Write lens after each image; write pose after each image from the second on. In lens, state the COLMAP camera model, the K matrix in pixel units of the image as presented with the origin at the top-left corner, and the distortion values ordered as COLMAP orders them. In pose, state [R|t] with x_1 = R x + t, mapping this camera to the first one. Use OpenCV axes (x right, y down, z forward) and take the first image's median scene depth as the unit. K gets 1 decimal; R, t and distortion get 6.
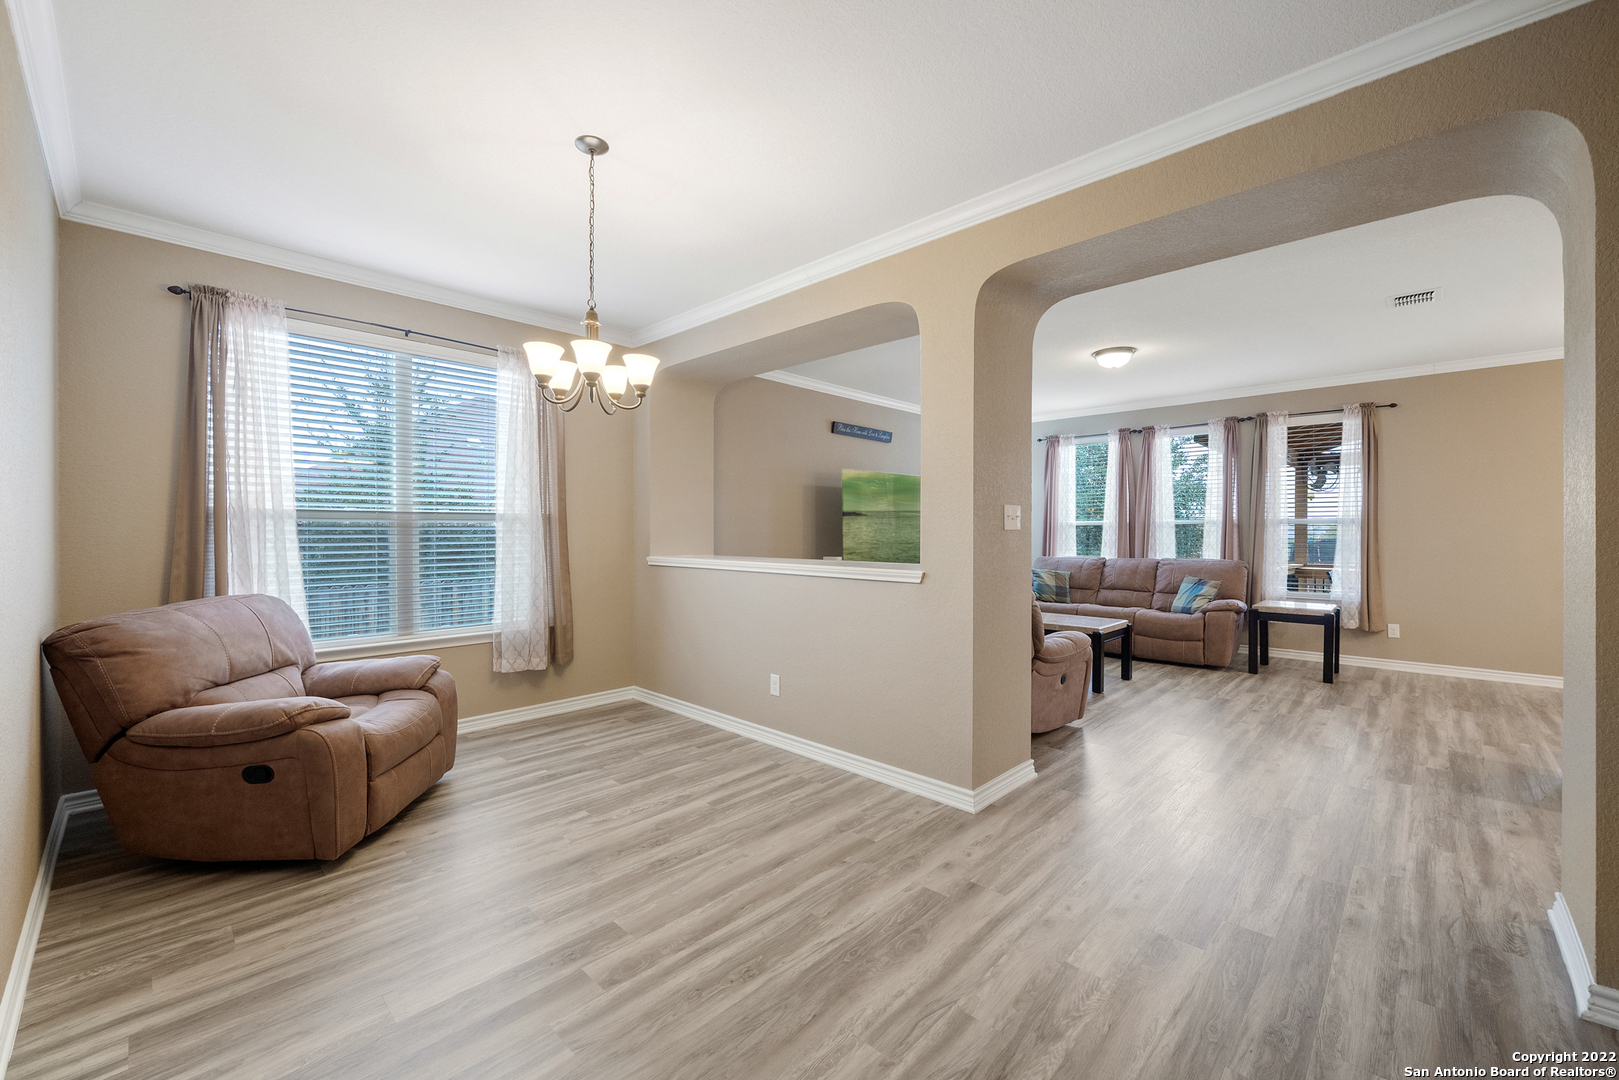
lens RADIAL K [[651.4, 0, 807.8], [0, 651.4, 538.3], [0, 0, 1]] dist [-0.002194, 0.000334]
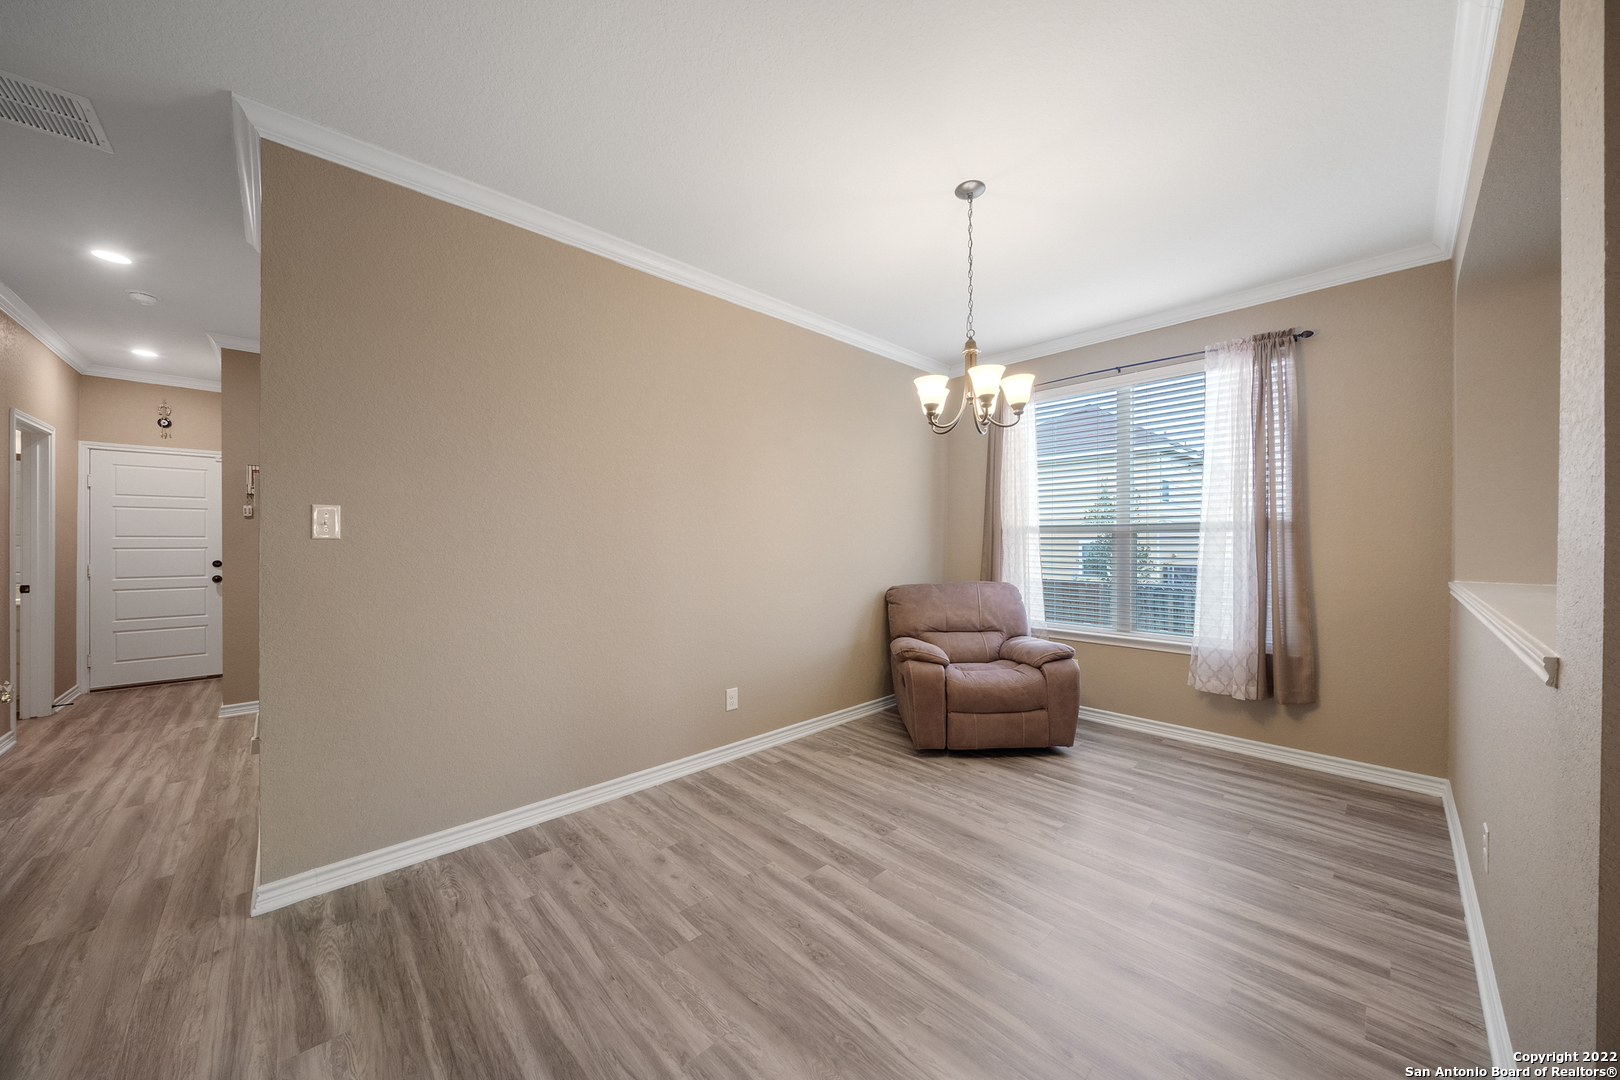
lens RADIAL K [[560.2, 0, 807.9], [0, 560.2, 544.7], [0, 0, 1]] dist [-0.008333, 0.000839]
pose [[-0.046335, 0.004692, -0.998915, 0.488569], [-0.010967, 0.999926, 0.005205, -0.004567], [0.998866, 0.011196, -0.046281, 0.608368]]
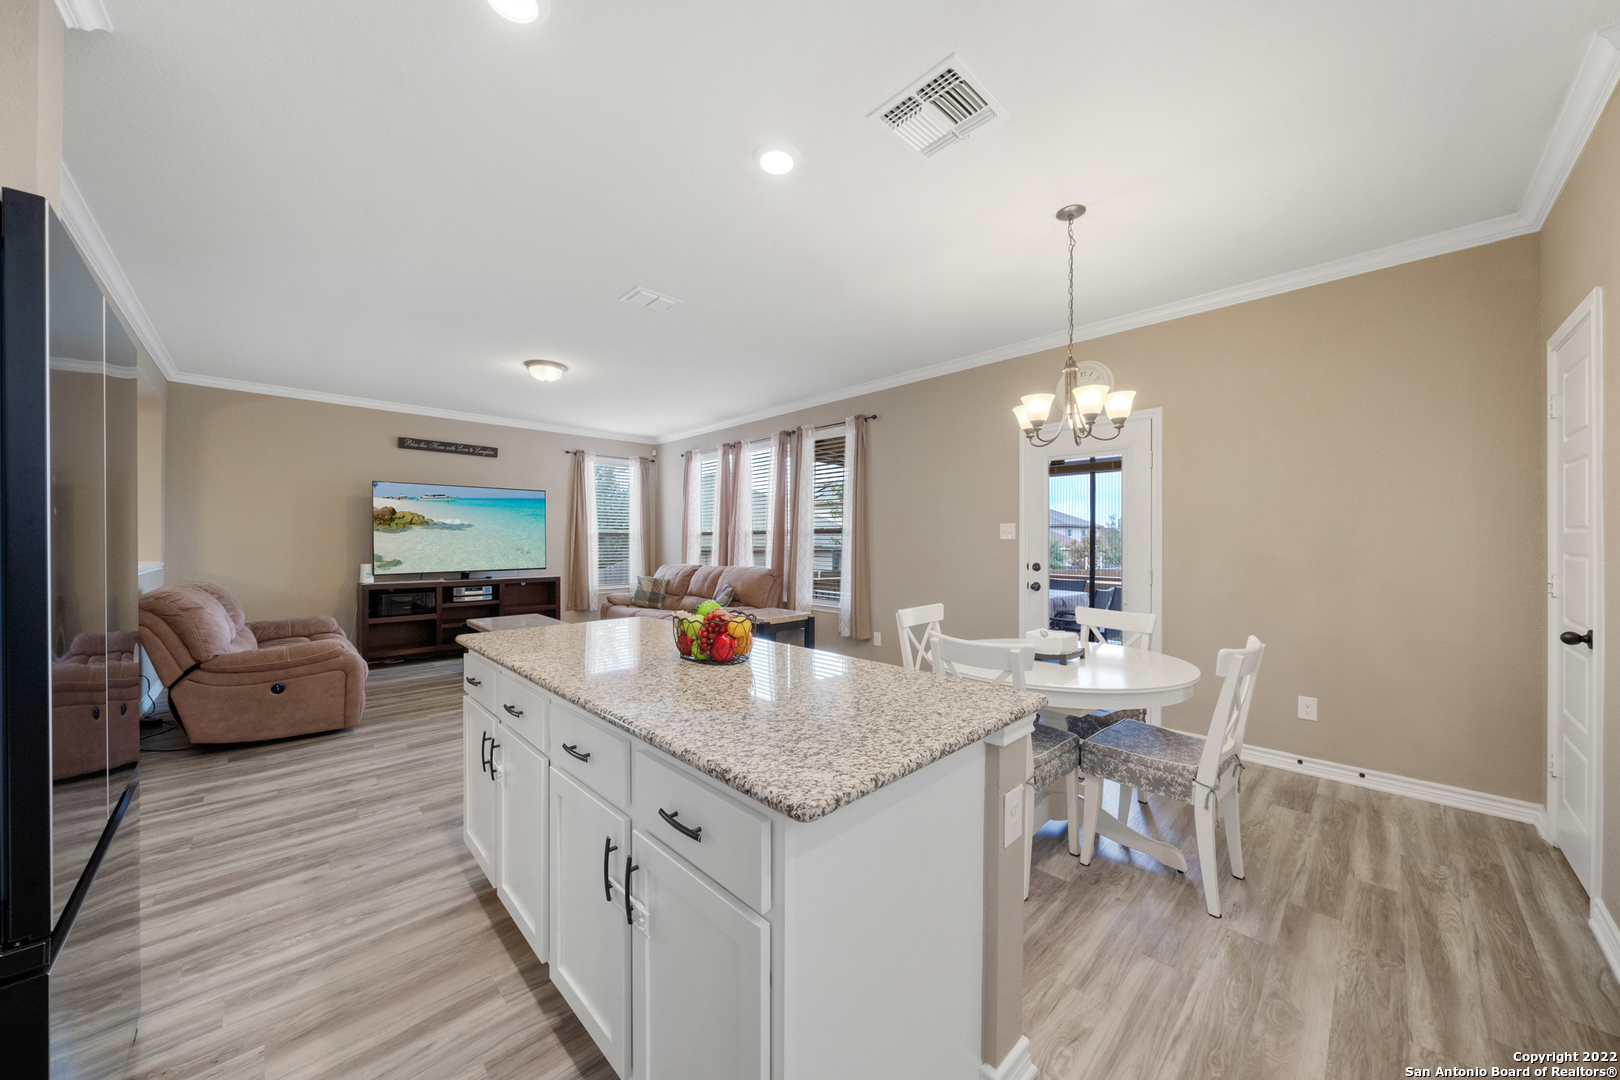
lens RADIAL K [[560.2, 0, 813.0], [0, 560.2, 542.0], [0, 0, 1]] dist [-0.008333, 0.000839]
pose [[0.999370, 0.002736, -0.035396, 1.610358], [-0.003015, 0.999965, -0.007826, -0.004168], [0.035374, 0.007928, 0.999343, 0.234563]]
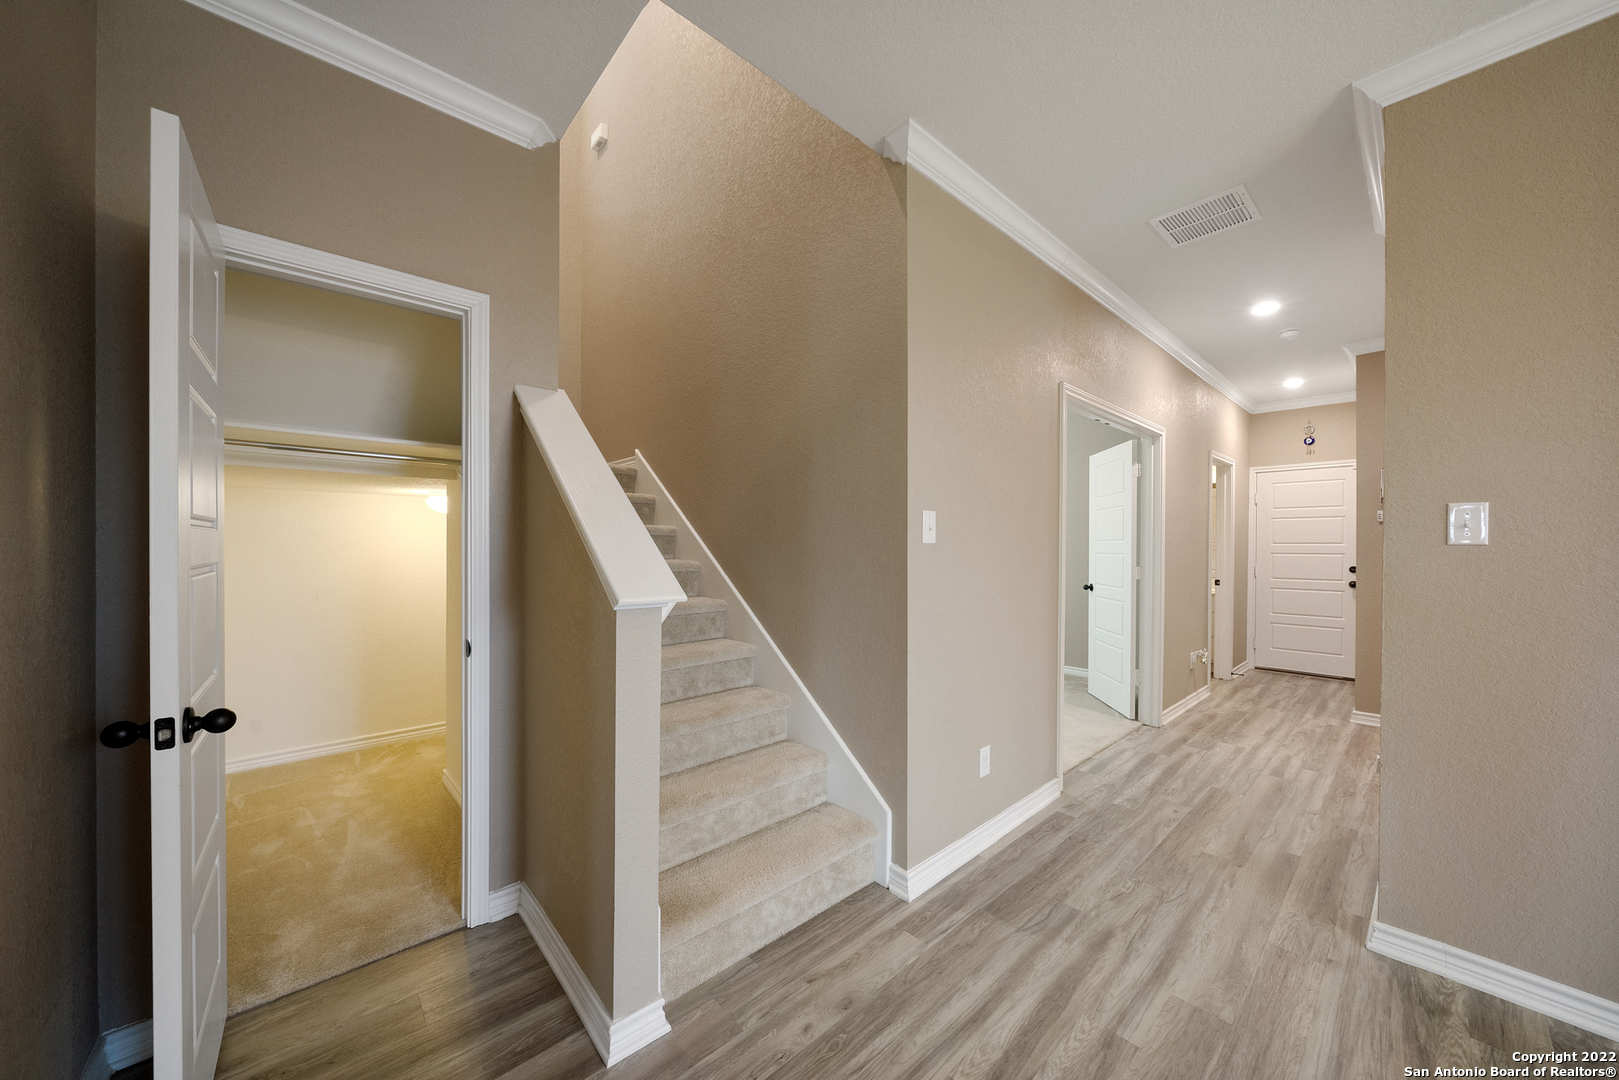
lens RADIAL K [[559.8, 0, 830.1], [0, 559.8, 546.0], [0, 0, 1]] dist [-0.008333, 0.000839]
pose [[-0.998246, -0.005612, 0.058939, 0.400270], [-0.004927, 0.999919, 0.011758, -0.004059], [-0.059001, 0.011447, -0.998192, 0.552049]]
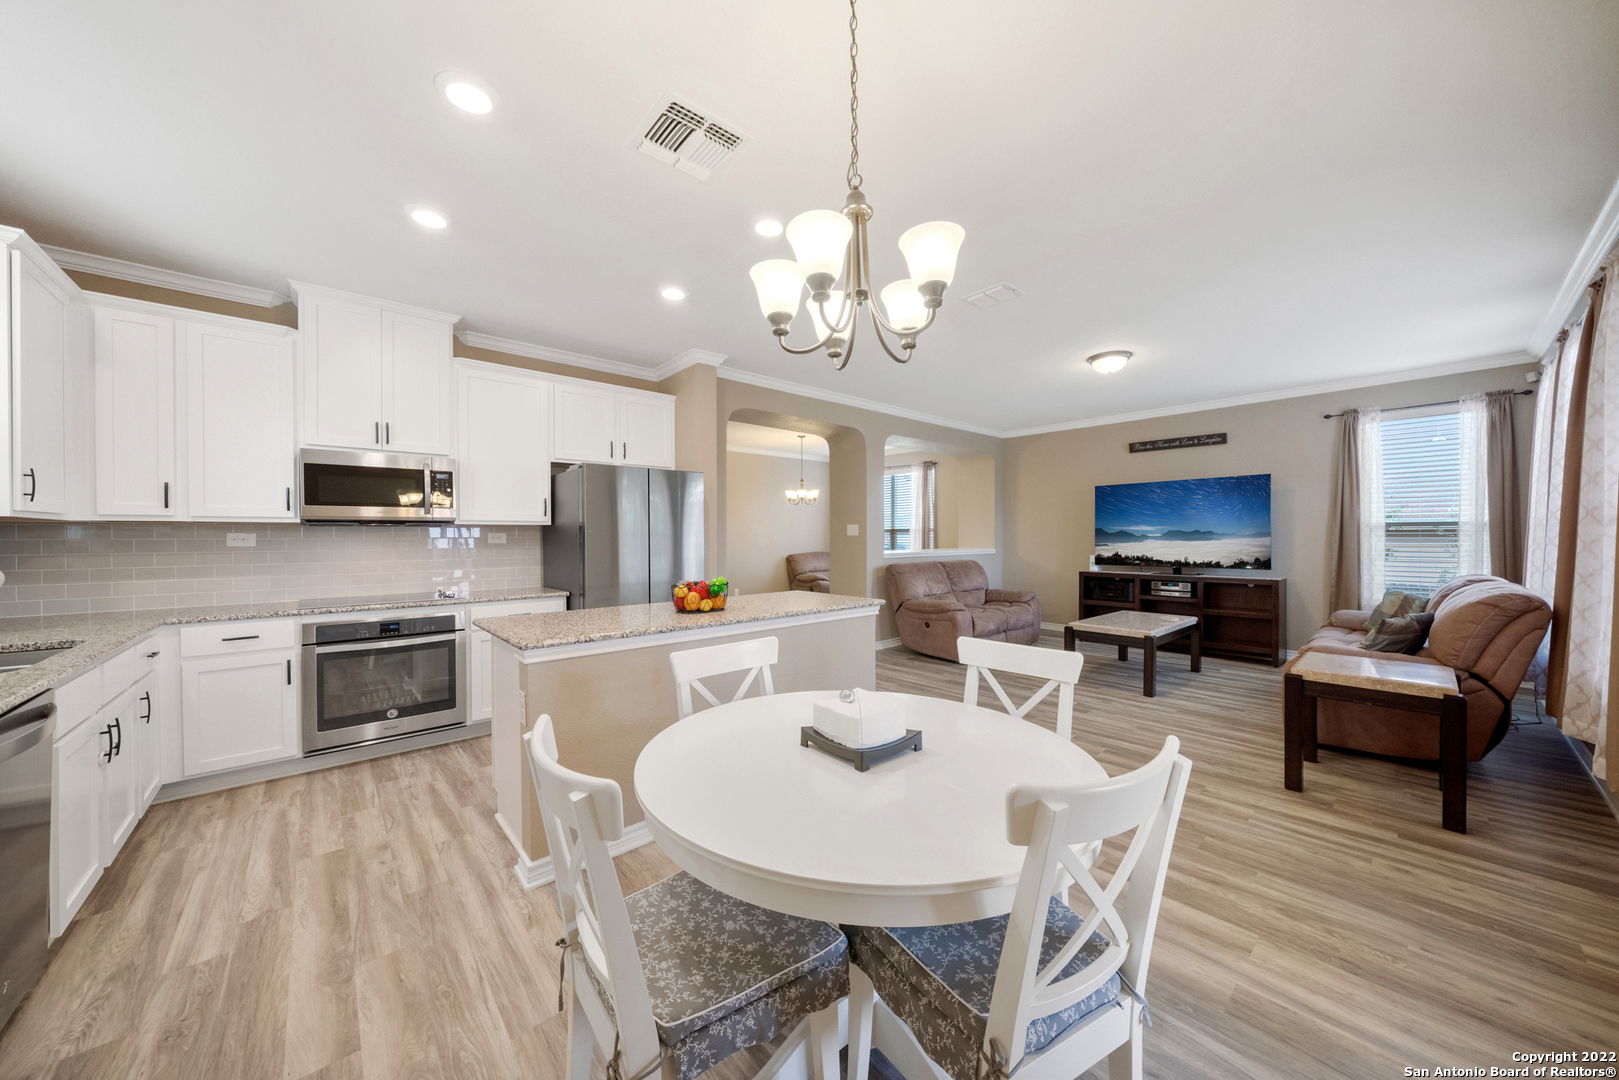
lens RADIAL K [[559.8, 0, 806.3], [0, 559.8, 537.8], [0, 0, 1]] dist [-0.008333, 0.000839]
pose [[-0.089043, 0.004638, -0.996017, 2.395242], [-0.005906, 0.999969, 0.005184, -0.014990], [0.996010, 0.006344, -0.089013, 1.065756]]
